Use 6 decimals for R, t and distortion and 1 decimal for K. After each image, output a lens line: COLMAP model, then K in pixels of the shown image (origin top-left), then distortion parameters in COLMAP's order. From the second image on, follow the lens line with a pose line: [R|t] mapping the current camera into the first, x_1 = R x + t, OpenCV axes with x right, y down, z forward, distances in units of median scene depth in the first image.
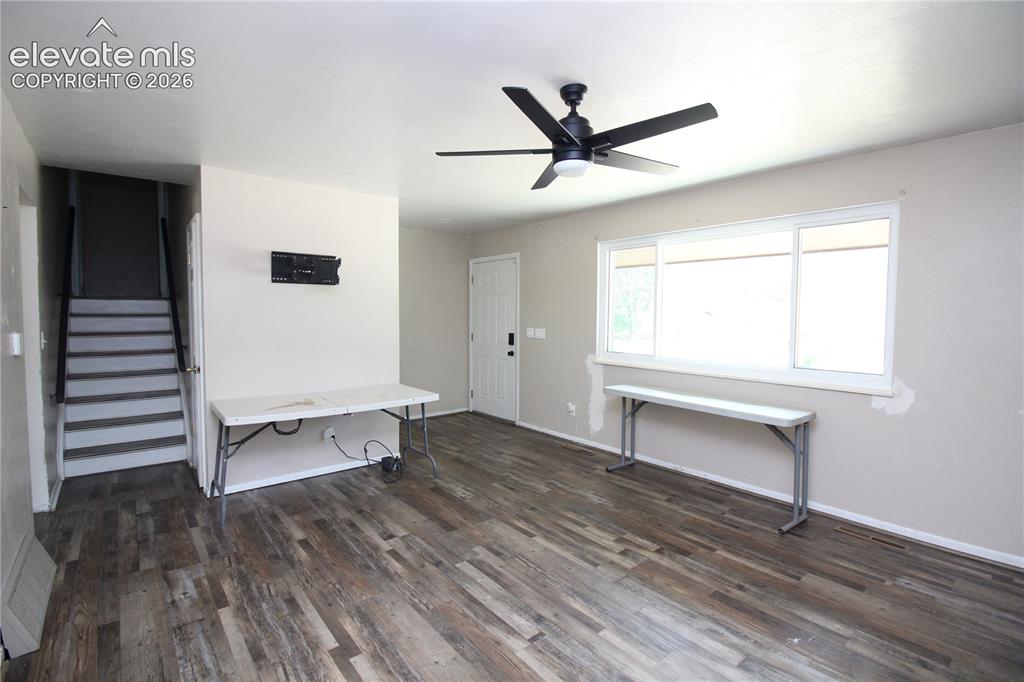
lens RADIAL K [[489.3, 0, 512.0], [0, 489.3, 341.0], [0, 0, 1]] dist [-0.017966, -0.000123]
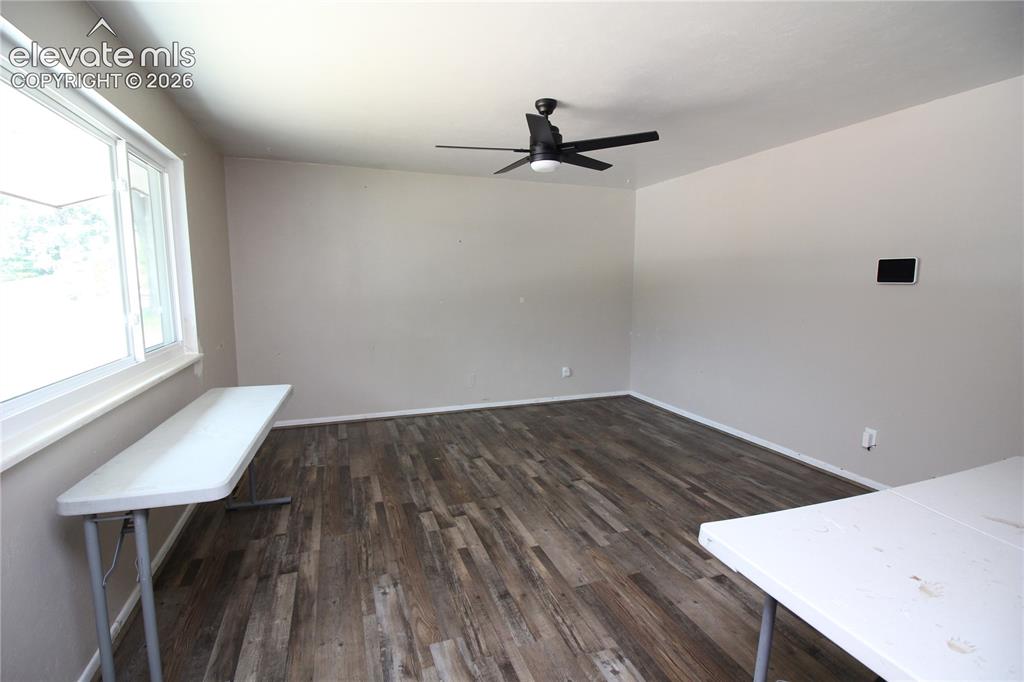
lens RADIAL K [[489.3, 0, 512.0], [0, 489.3, 341.0], [0, 0, 1]] dist [-0.017966, -0.000123]
pose [[-0.946455, -0.047839, 0.319273, -0.181076], [0.009637, 0.984333, 0.176055, -0.100943], [-0.322693, 0.169705, -0.931166, 1.858134]]
